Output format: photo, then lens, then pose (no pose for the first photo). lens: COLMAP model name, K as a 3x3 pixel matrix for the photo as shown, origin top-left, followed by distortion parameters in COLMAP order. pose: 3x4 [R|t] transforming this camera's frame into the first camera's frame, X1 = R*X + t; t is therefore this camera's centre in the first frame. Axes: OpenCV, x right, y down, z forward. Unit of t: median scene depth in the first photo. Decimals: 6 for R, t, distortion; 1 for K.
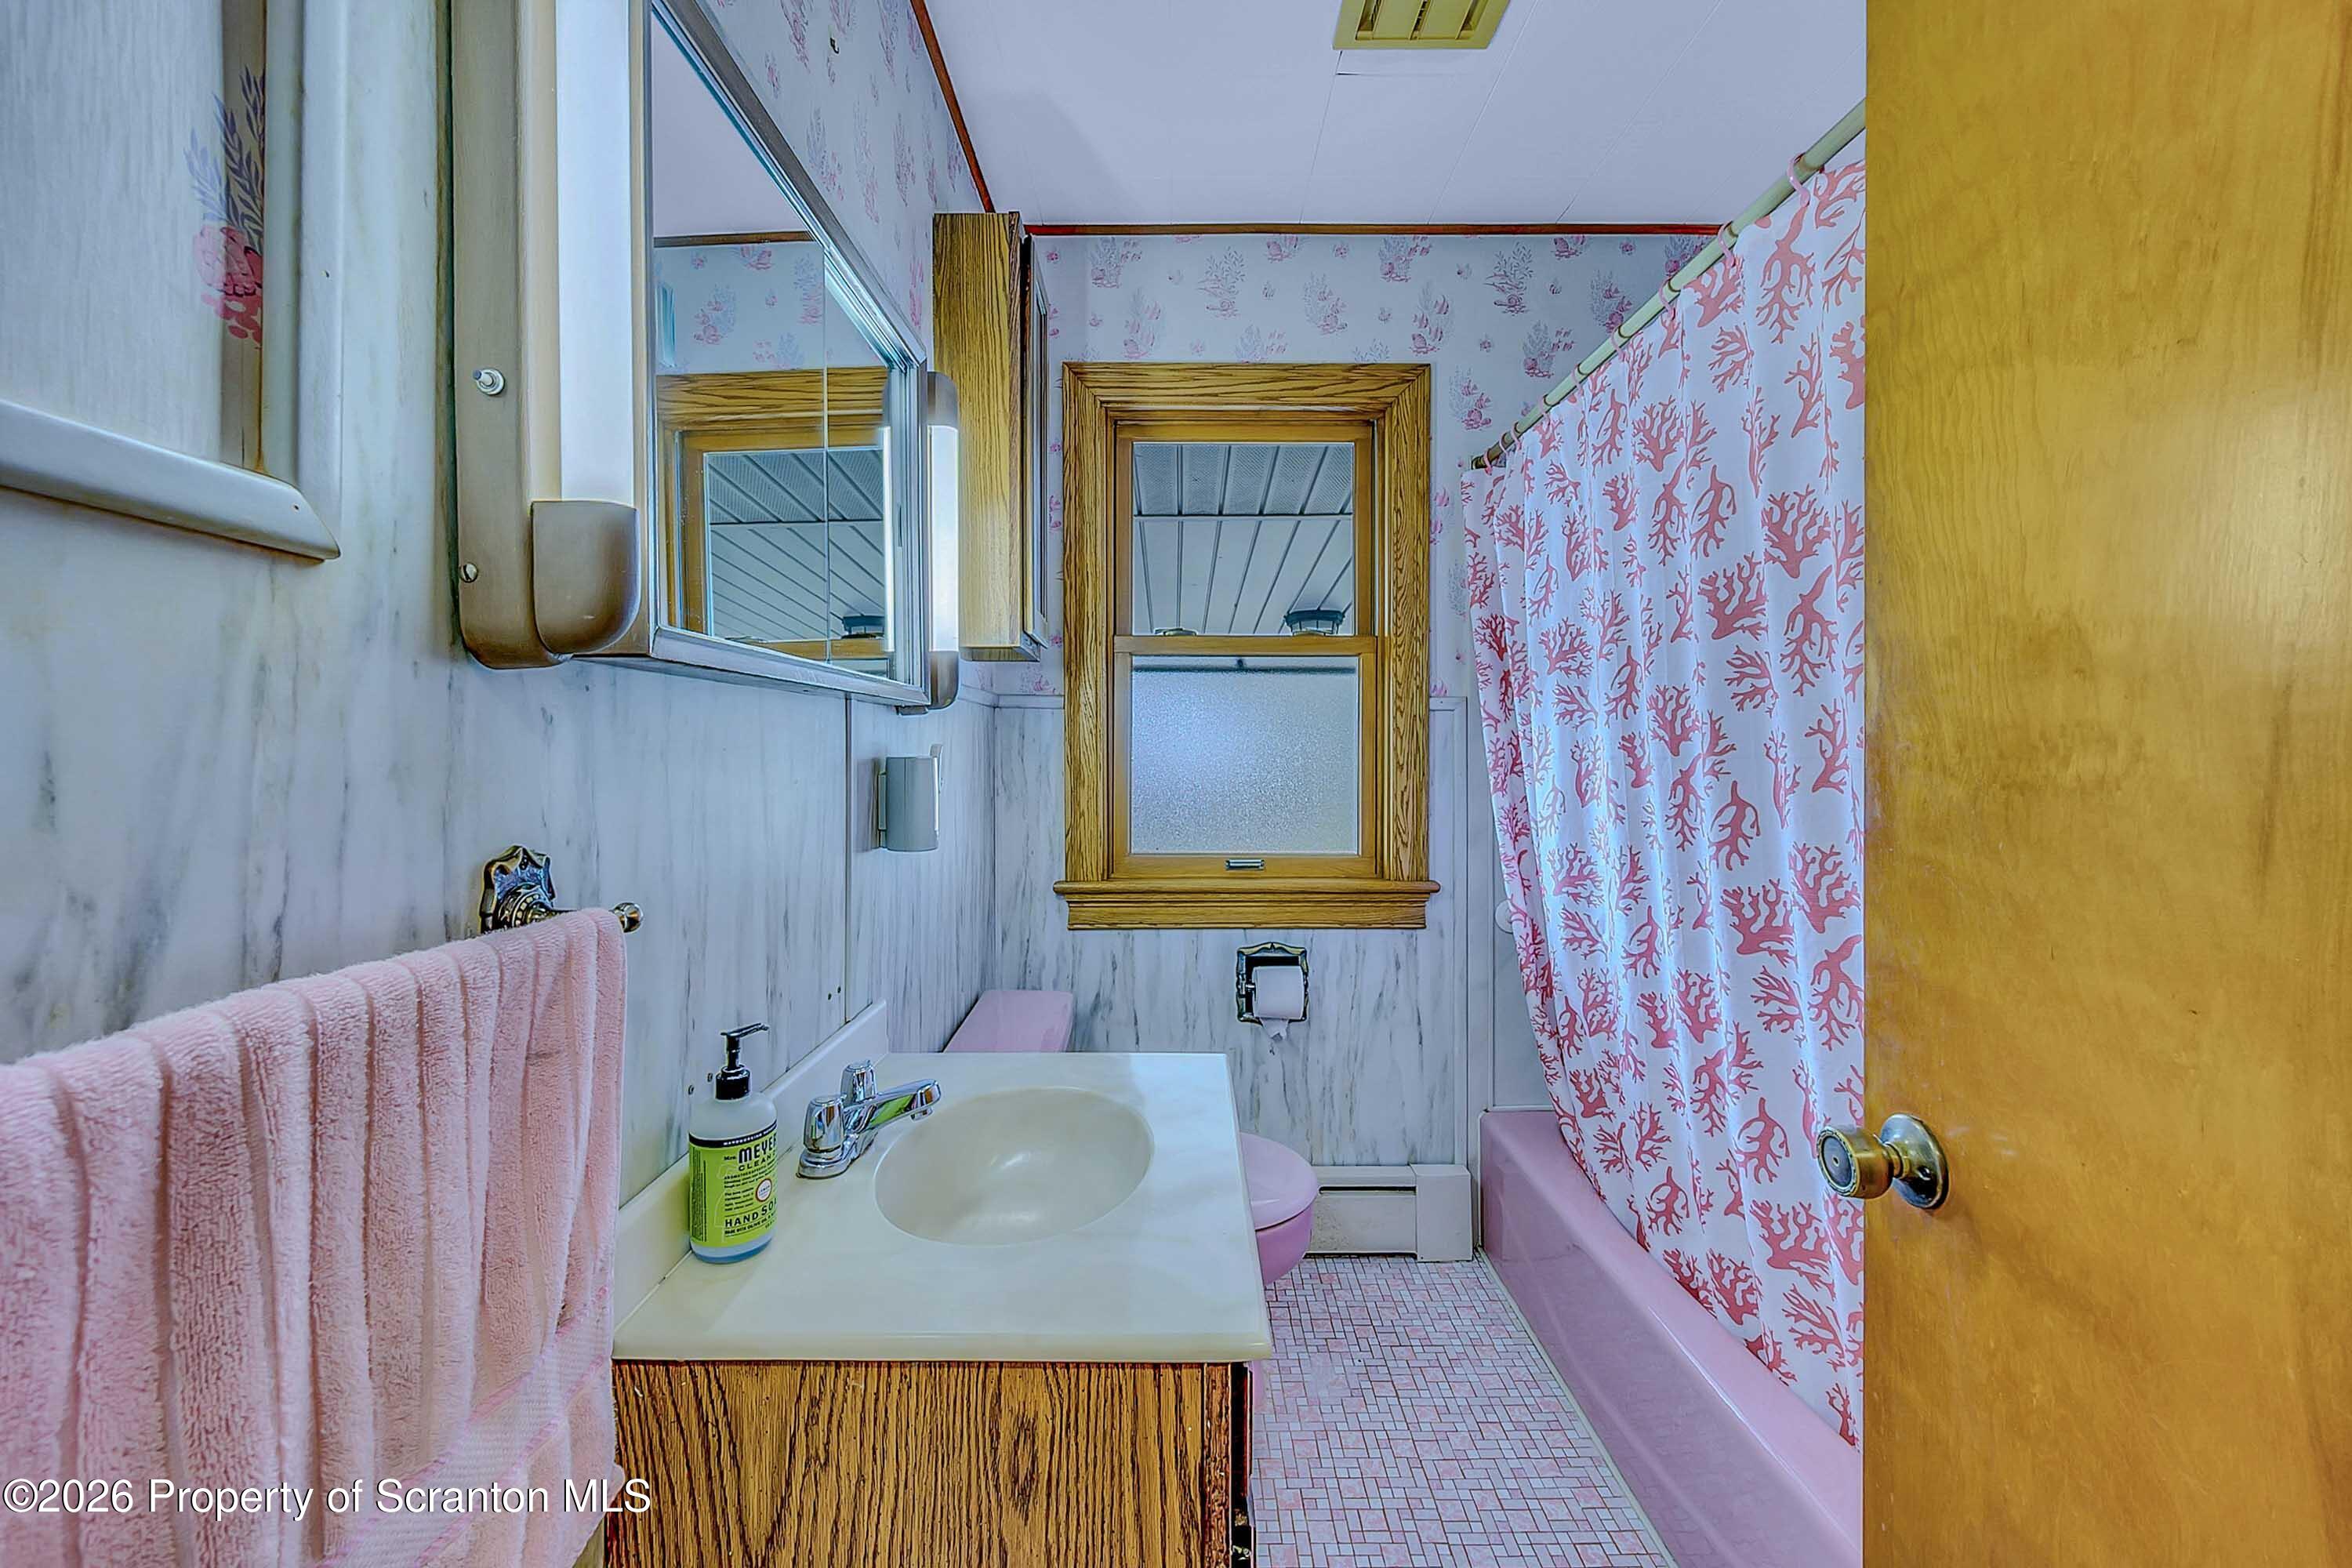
lens RADIAL K [[921.9, 0, 1170.9], [0, 921.9, 753.4], [0, 0, 1]] dist [-0.000192, -0.000398]
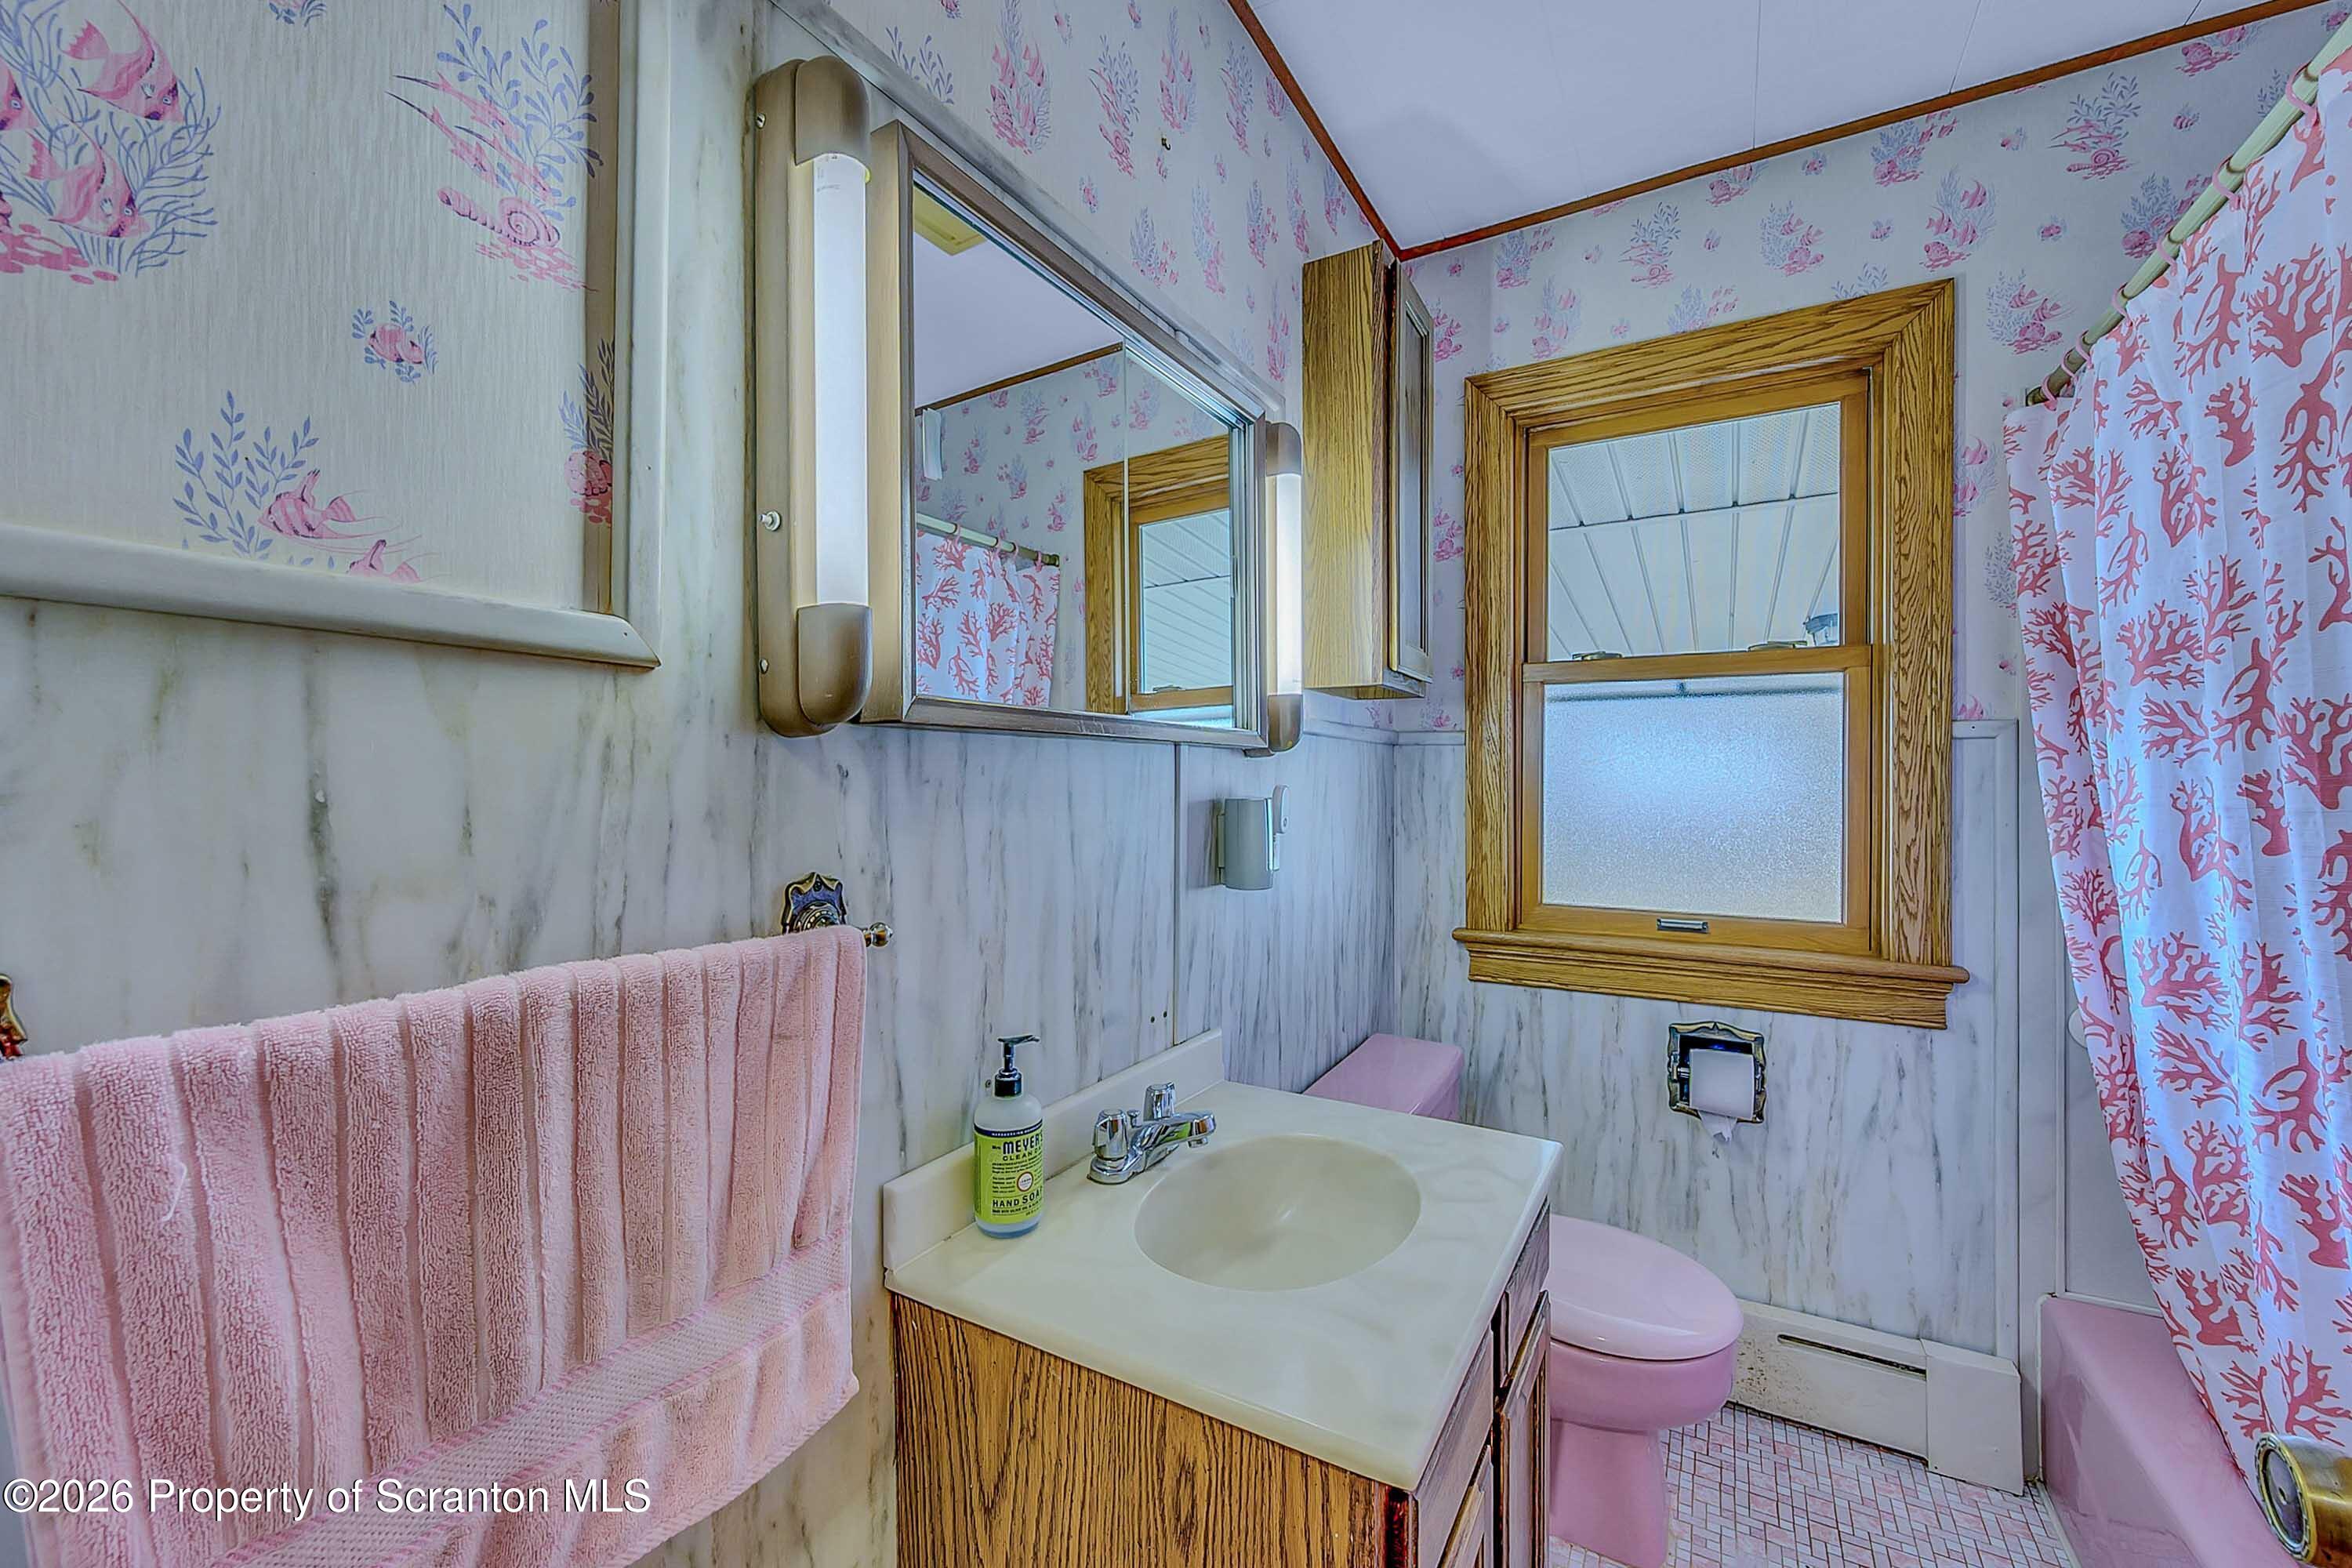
lens RADIAL K [[930.9, 0, 1183.2], [0, 930.9, 781.7], [0, 0, 1]] dist [-0.000104, 0.000575]
pose [[0.870222, 0.000910, -0.492659, 0.157682], [-0.003381, 0.999986, -0.004124, -0.009545], [0.492648, 0.005254, 0.870213, 0.047689]]
